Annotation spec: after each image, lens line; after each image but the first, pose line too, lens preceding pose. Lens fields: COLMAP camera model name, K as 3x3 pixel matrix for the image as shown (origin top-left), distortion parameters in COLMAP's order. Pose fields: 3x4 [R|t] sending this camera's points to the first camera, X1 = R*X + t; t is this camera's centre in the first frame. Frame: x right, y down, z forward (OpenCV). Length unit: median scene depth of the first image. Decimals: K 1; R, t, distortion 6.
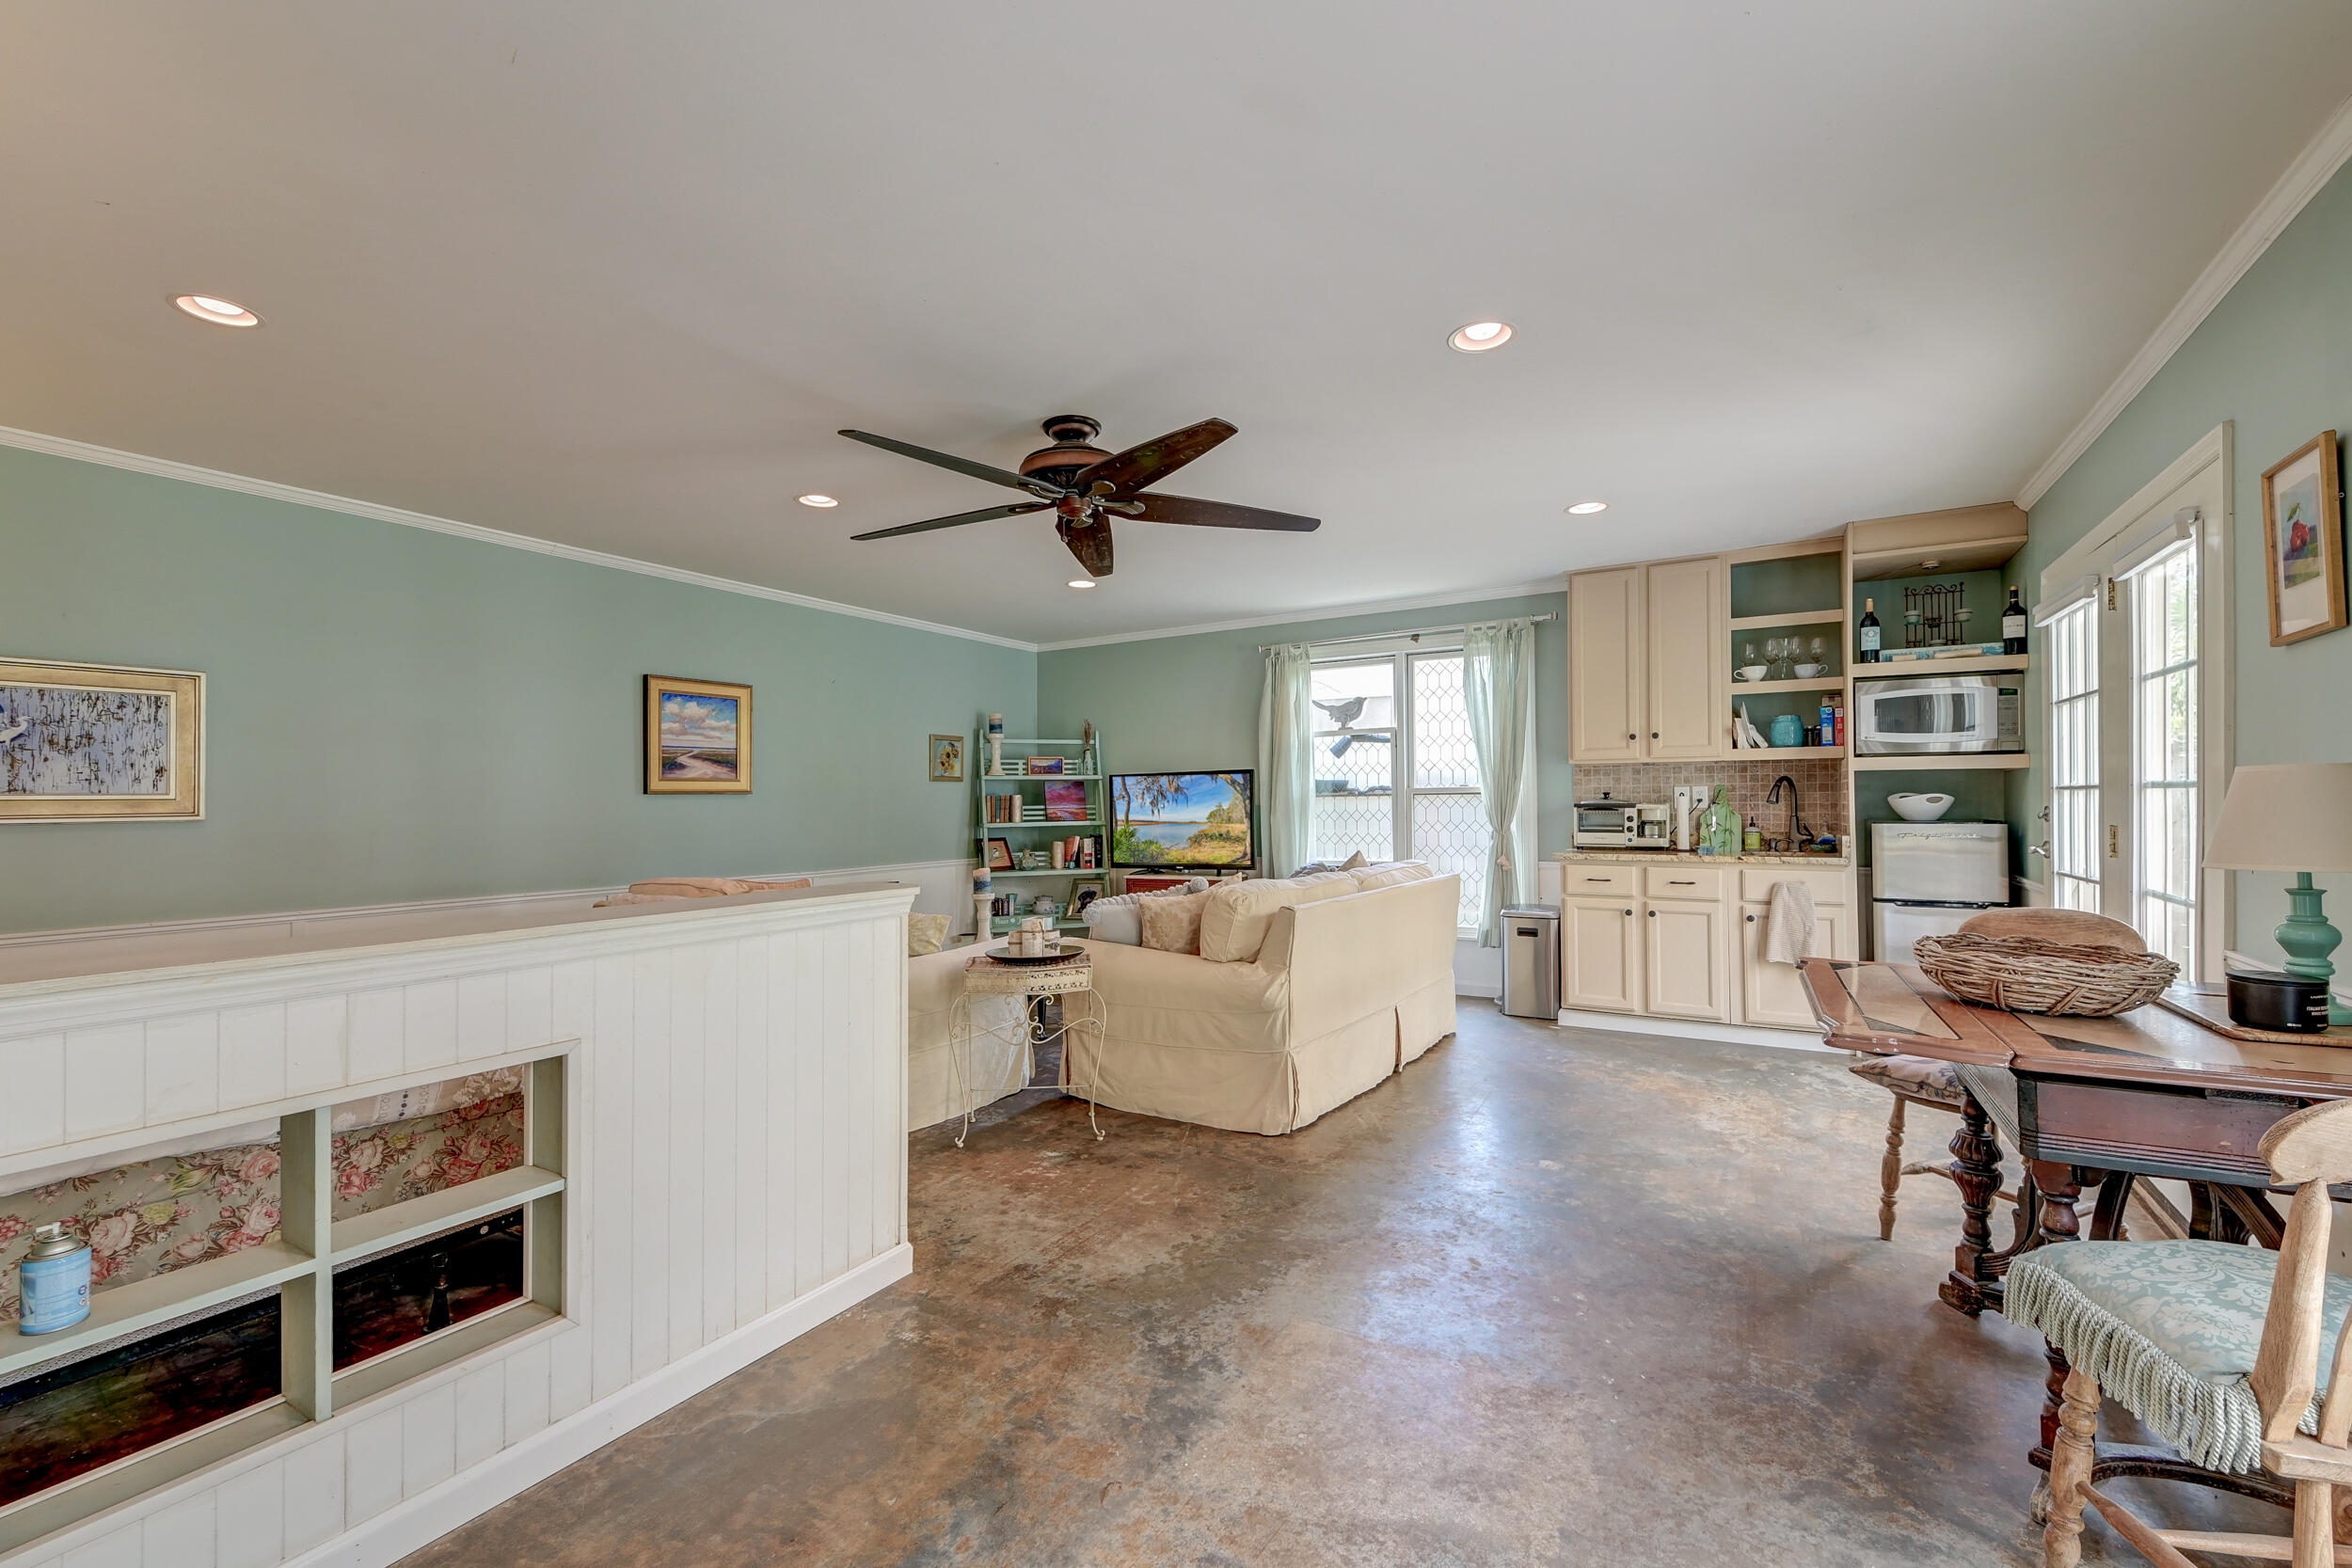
lens RADIAL K [[996.3, 0, 1172.5], [0, 996.3, 784.4], [0, 0, 1]] dist [0.024128, -0.009210]
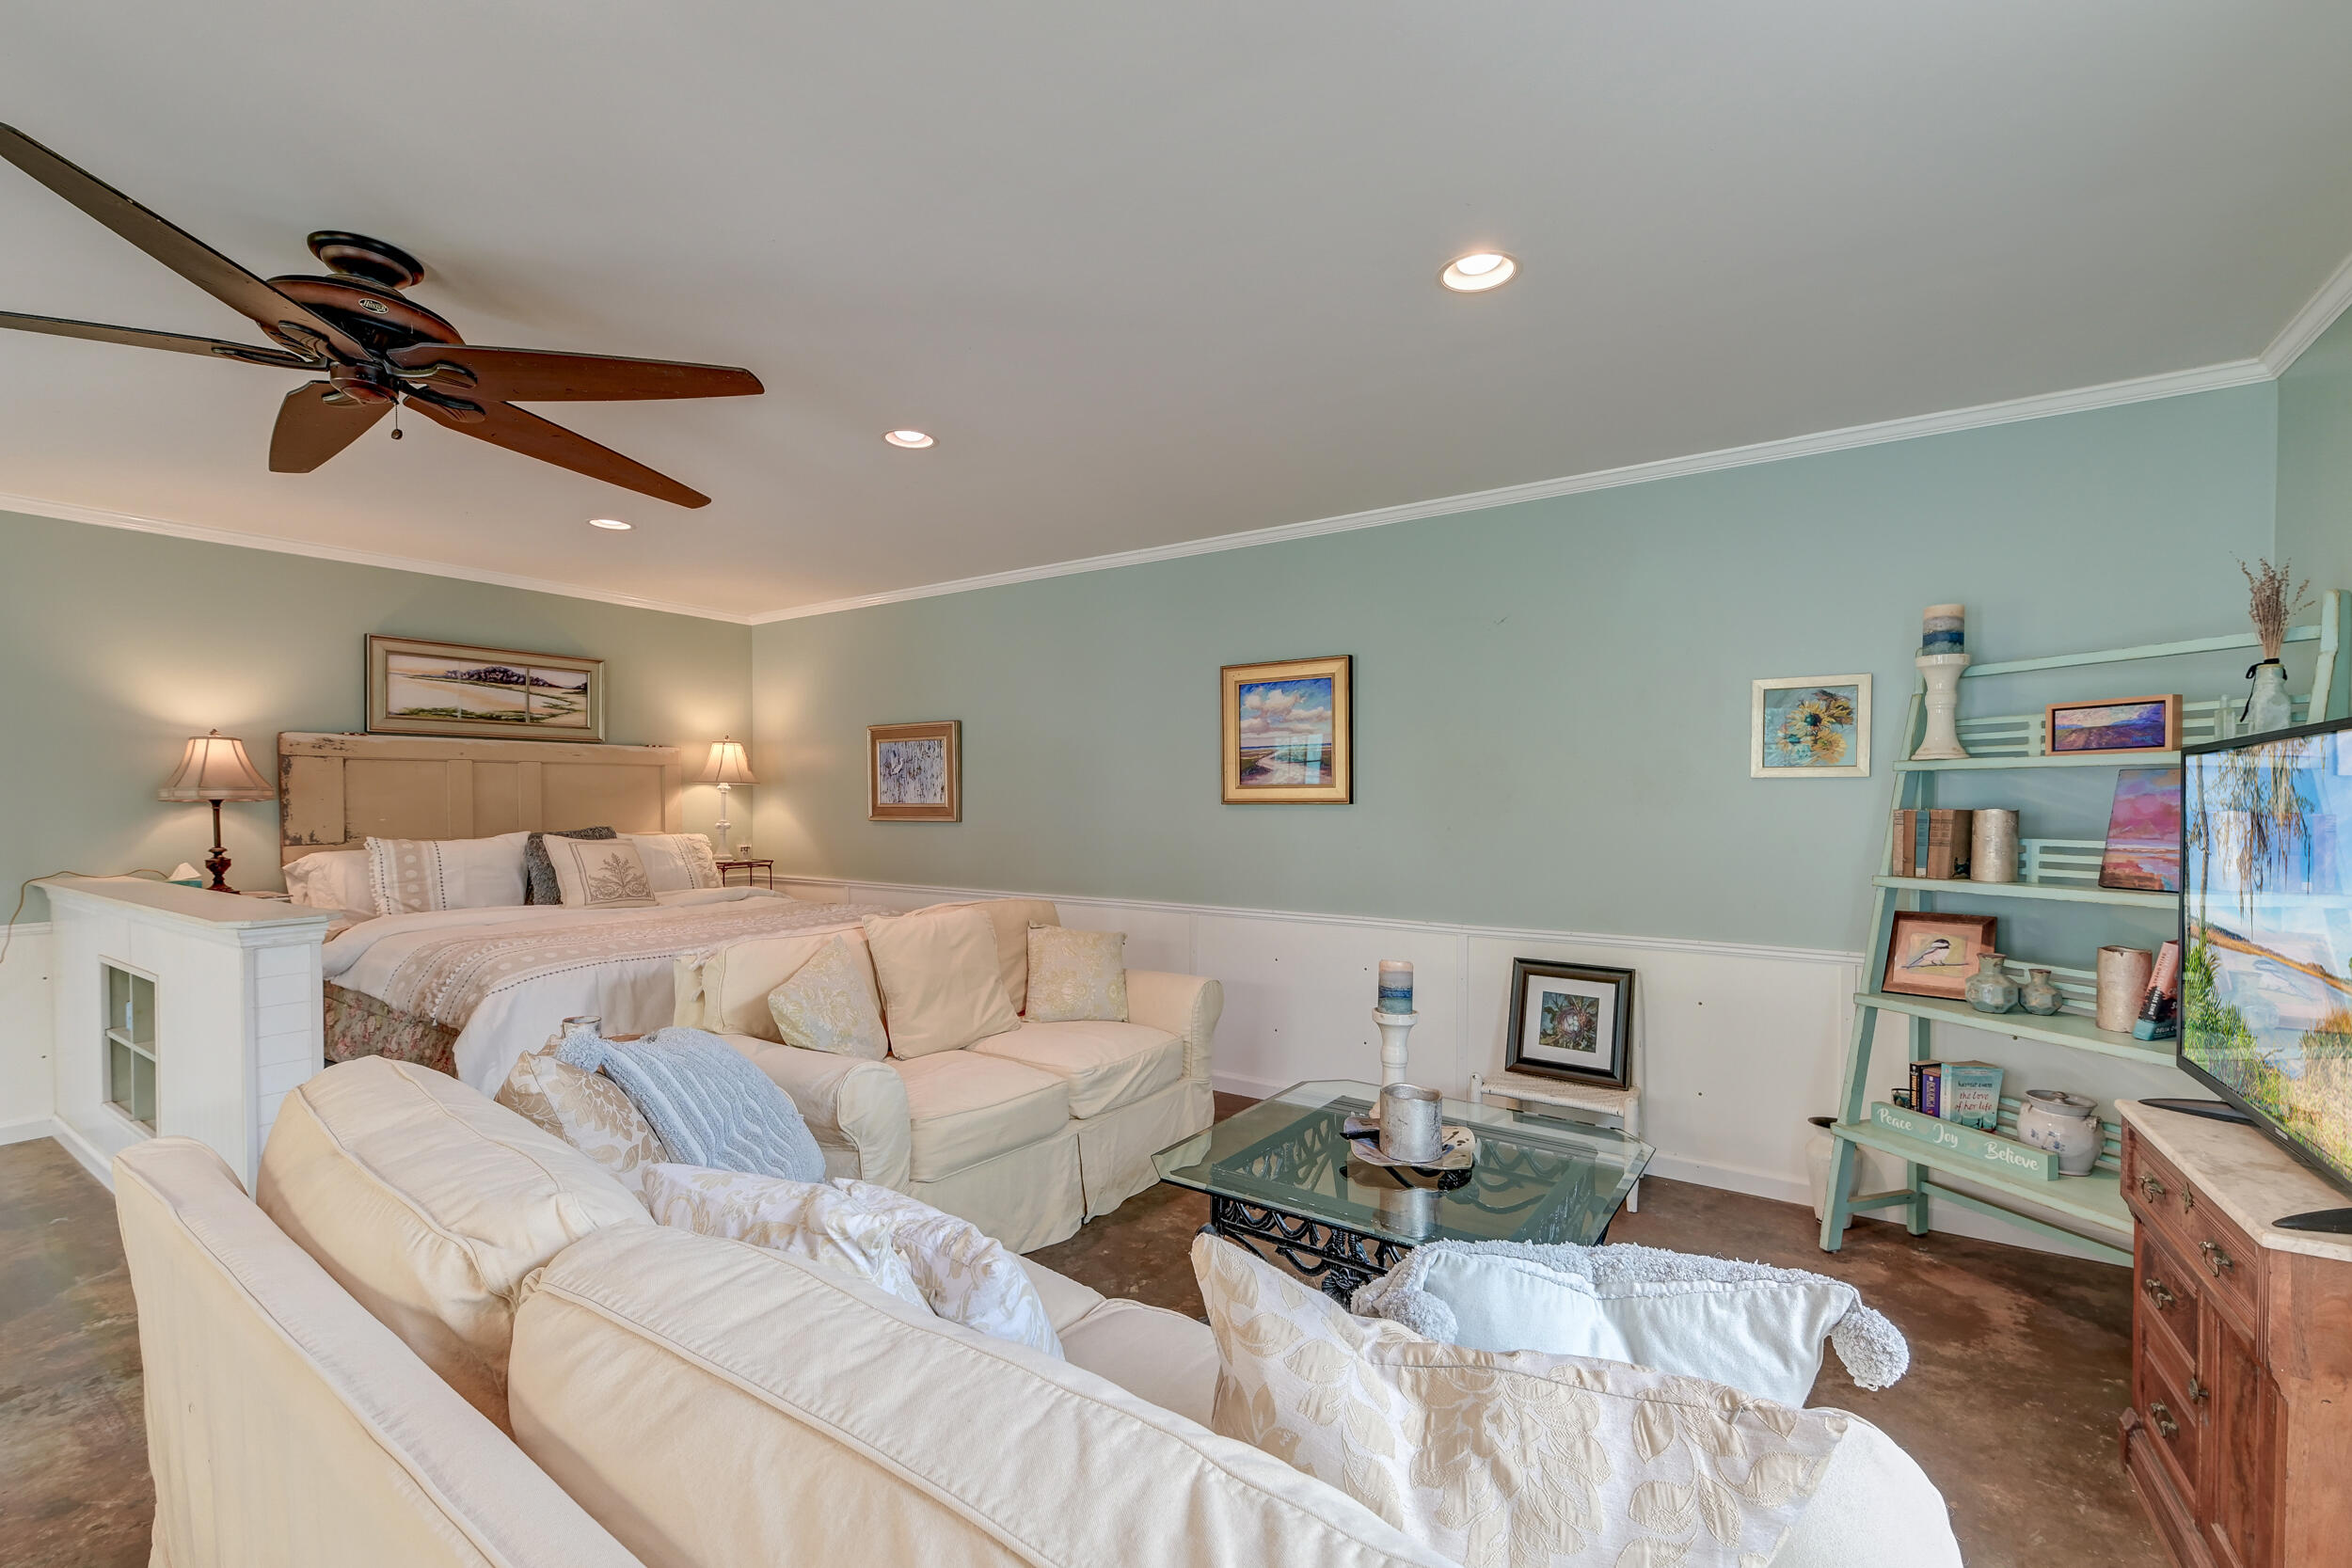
lens RADIAL K [[991.4, 0, 1174.9], [0, 991.4, 809.3], [0, 0, 1]] dist [0.020813, -0.009459]
pose [[-0.050821, 0.021965, -0.998466, 0.320100], [0.019277, 0.999593, 0.021009, -0.004475], [0.998522, -0.018179, -0.051224, 0.948140]]
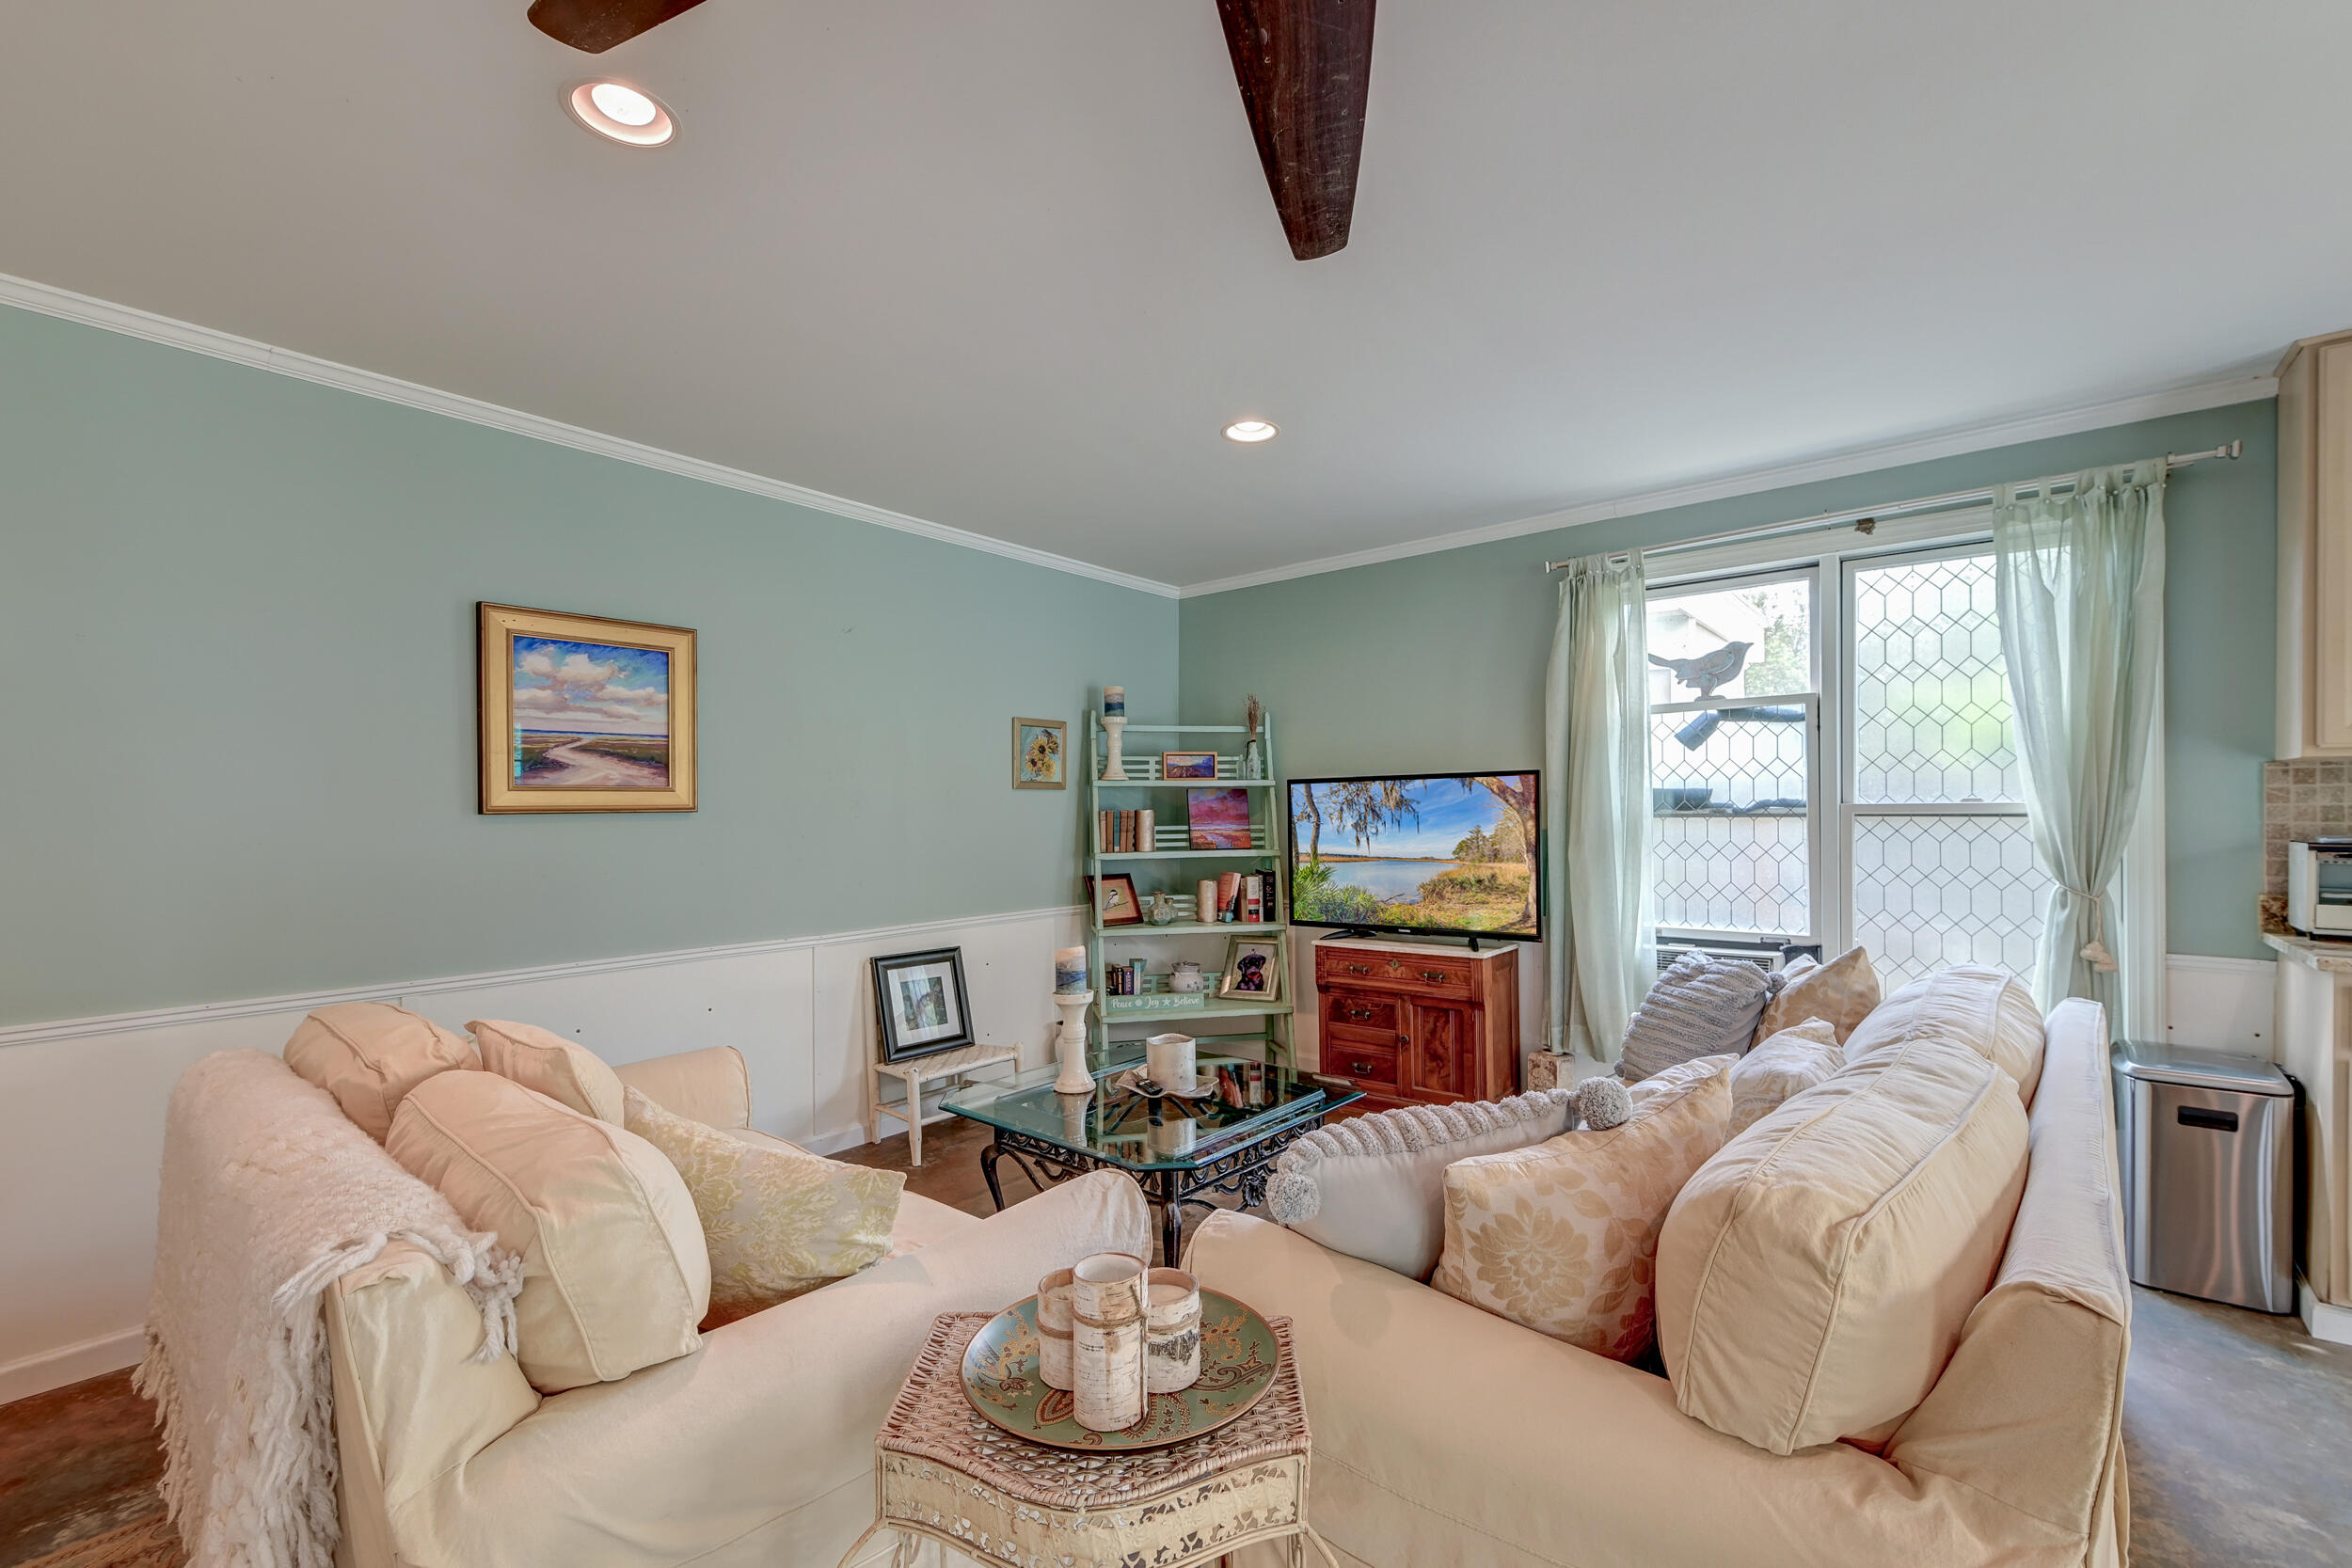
lens RADIAL K [[991.4, 0, 1174.9], [0, 991.4, 809.3], [0, 0, 1]] dist [0.020813, -0.009459]
pose [[0.988648, 0.004919, -0.150170, -0.051636], [-0.001552, 0.999745, 0.022529, -0.006060], [0.150243, -0.022040, 0.988403, 0.475267]]
